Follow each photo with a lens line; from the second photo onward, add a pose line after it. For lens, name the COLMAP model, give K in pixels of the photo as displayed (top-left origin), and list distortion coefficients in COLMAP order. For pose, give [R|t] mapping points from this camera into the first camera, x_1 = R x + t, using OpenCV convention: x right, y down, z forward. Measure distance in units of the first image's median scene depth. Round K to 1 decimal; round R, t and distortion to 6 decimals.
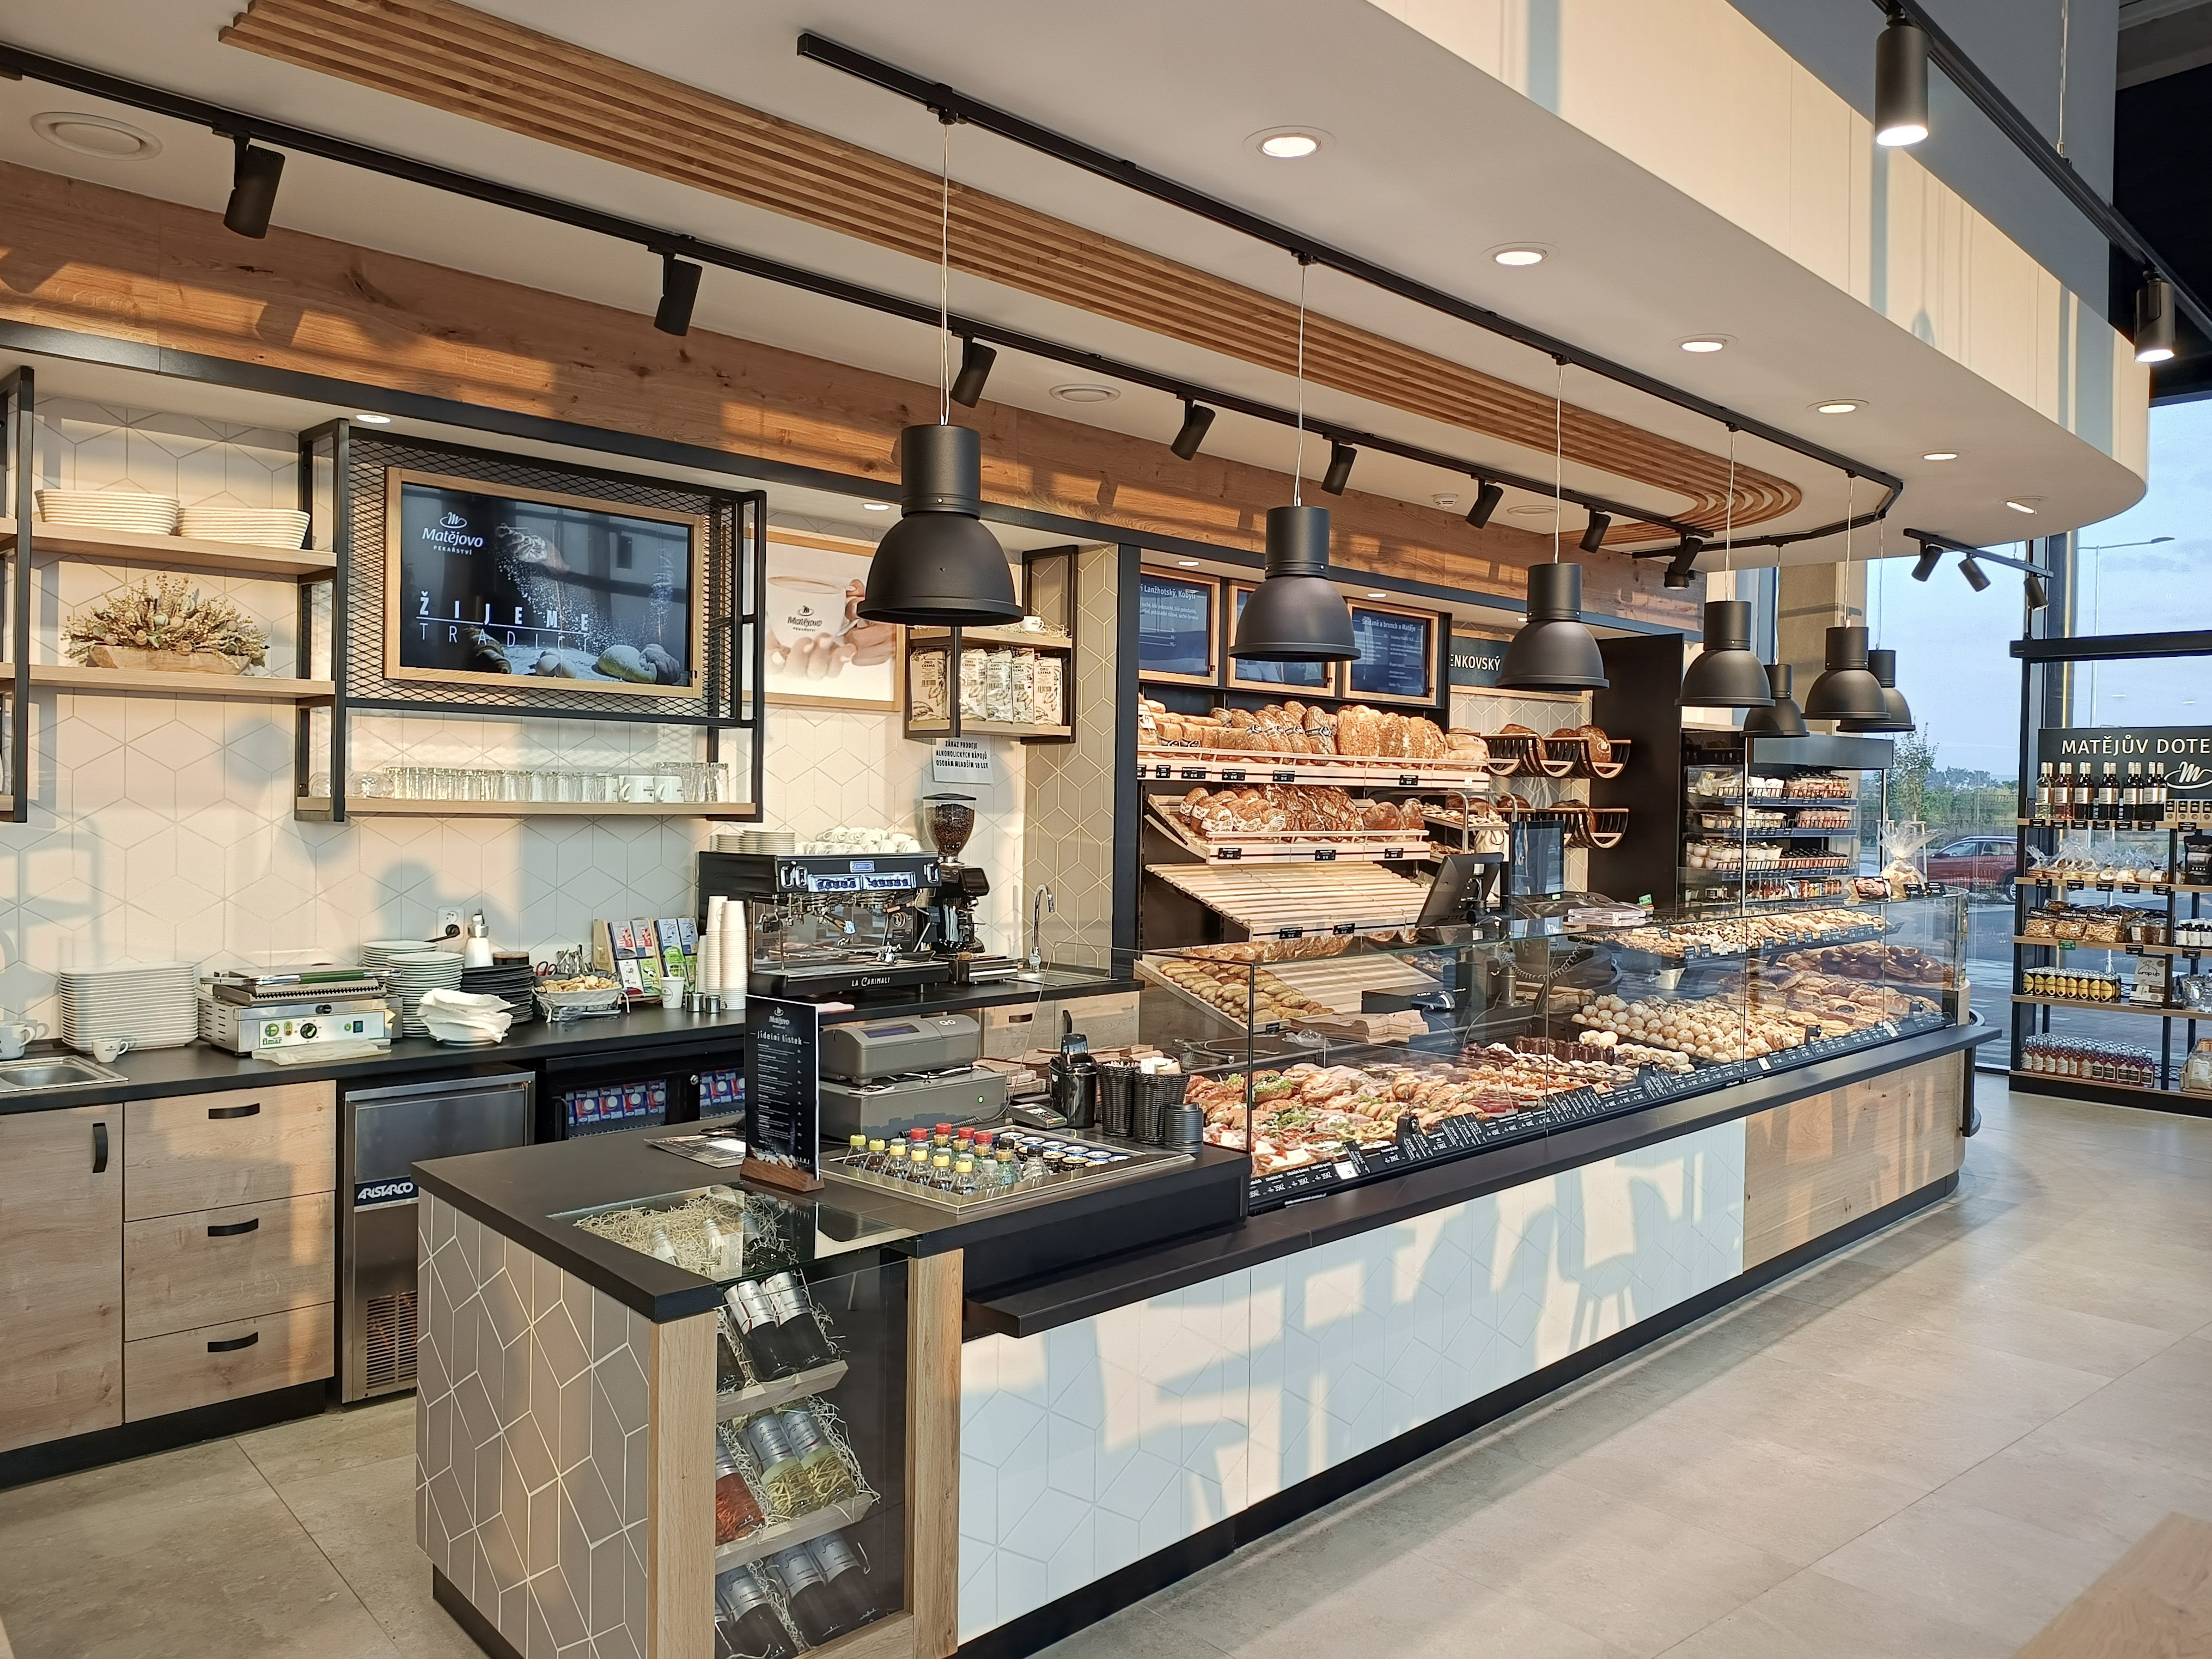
lens RADIAL K [[1635.9, 0, 1116.1], [0, 1635.9, 839.6], [0, 0, 1]] dist [0.051146, -0.095832]
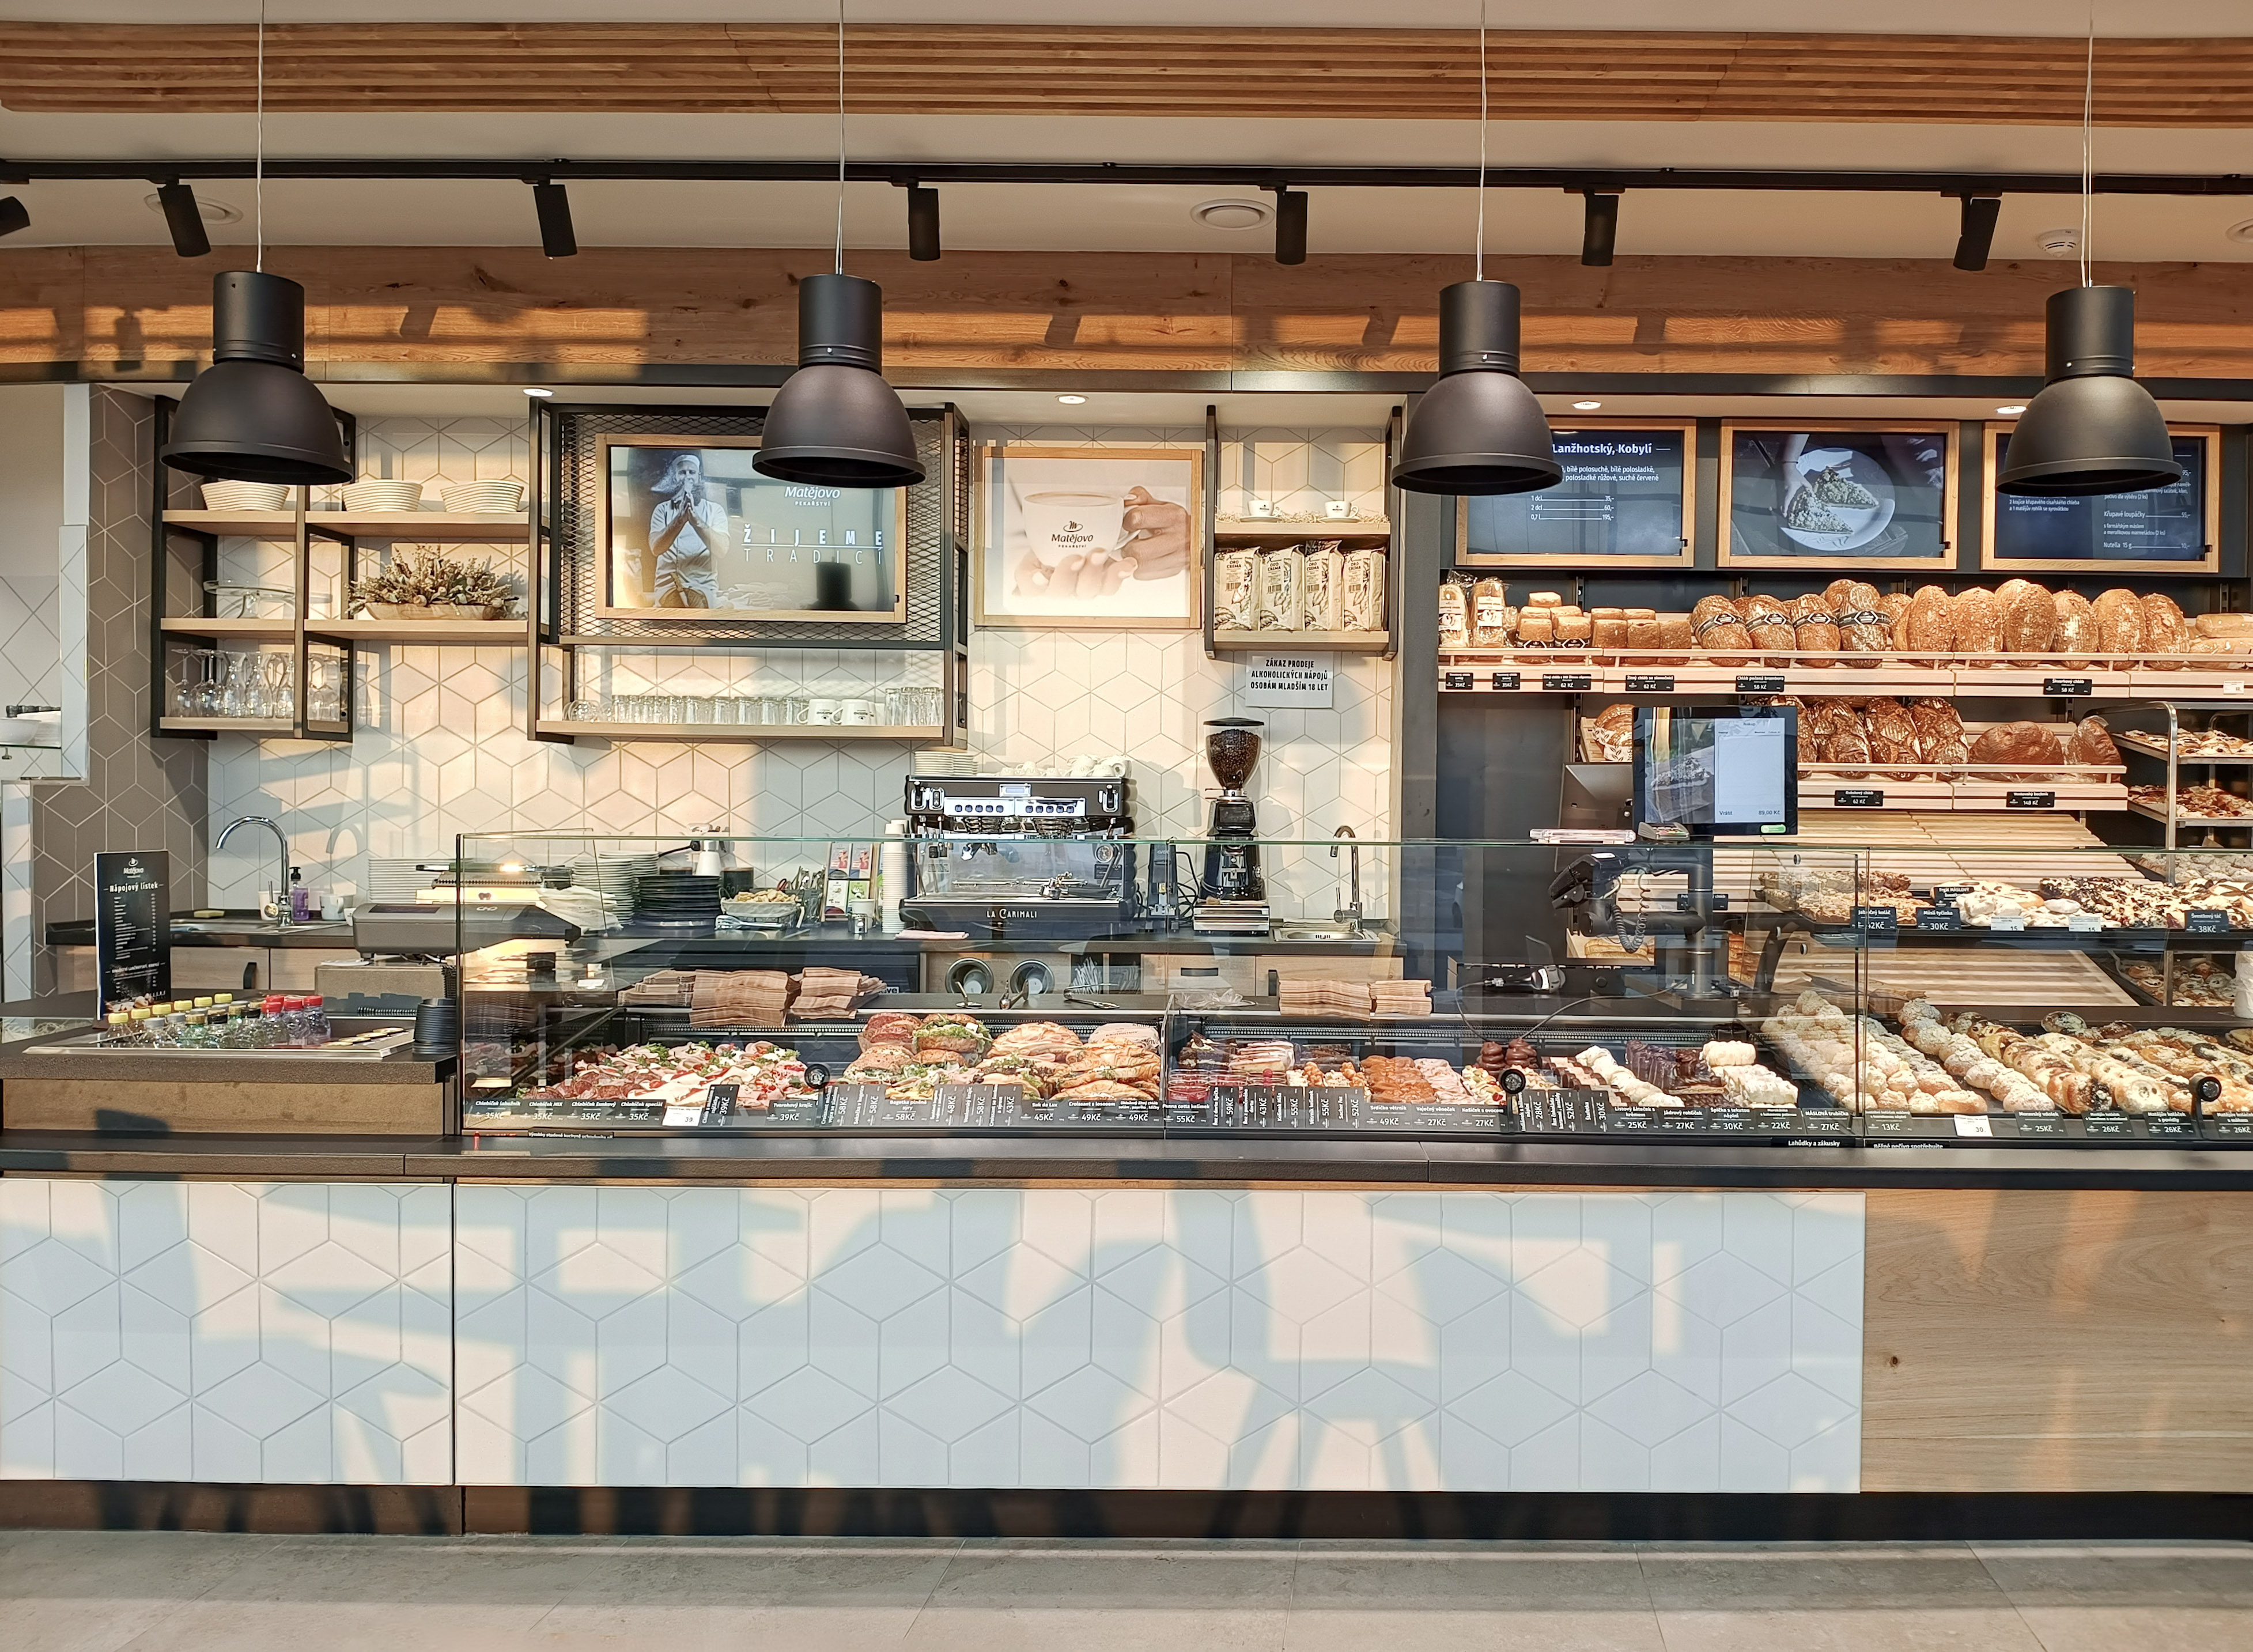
lens RADIAL K [[1661.4, 0, 1252.8], [0, 1661.4, 853.3], [0, 0, 1]] dist [0.037689, -0.065084]
pose [[0.697094, 0.012533, -0.716870, 0.608502], [-0.017526, 0.999846, 0.000438, 0.049287], [0.716765, 0.012258, 0.697207, 0.437952]]
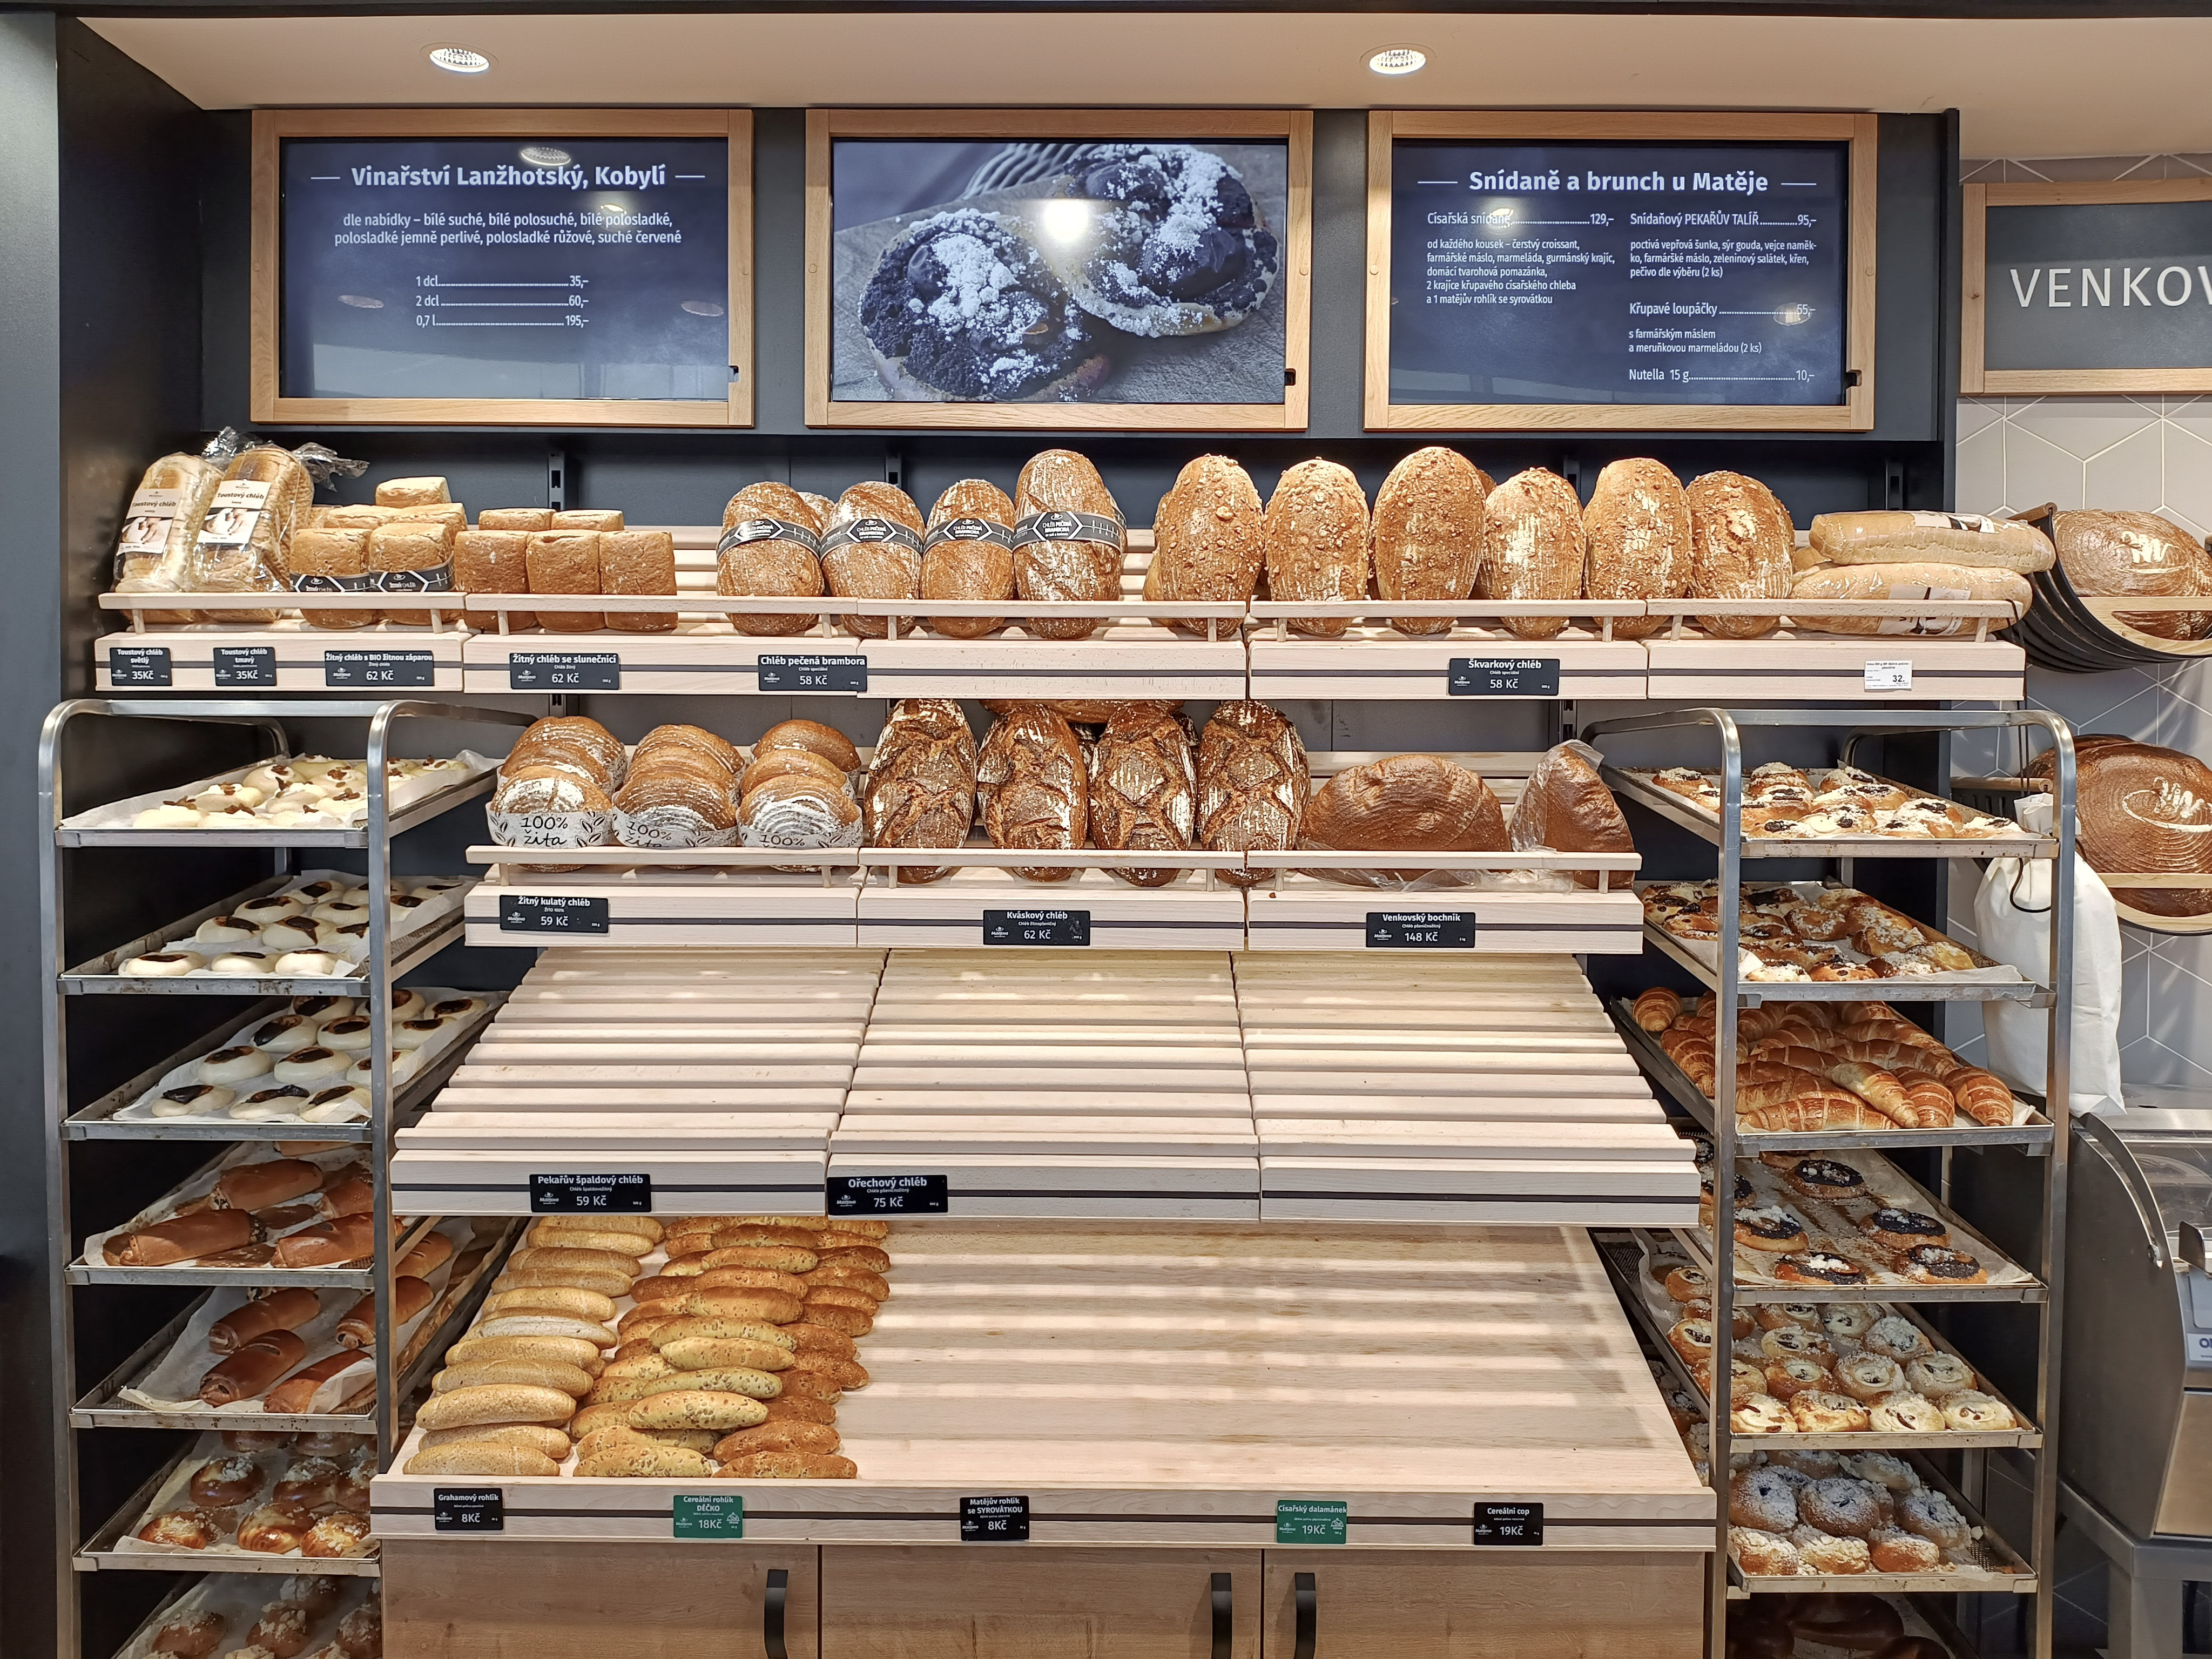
lens RADIAL K [[1635.9, 0, 1097.7], [0, 1635.9, 826.3], [0, 0, 1]] dist [0.051146, -0.095832]
pose [[0.697769, 0.001652, -0.716321, 0.475493], [-0.013249, 0.999856, -0.010600, -0.008790], [0.716201, 0.016886, 0.697690, 1.061486]]
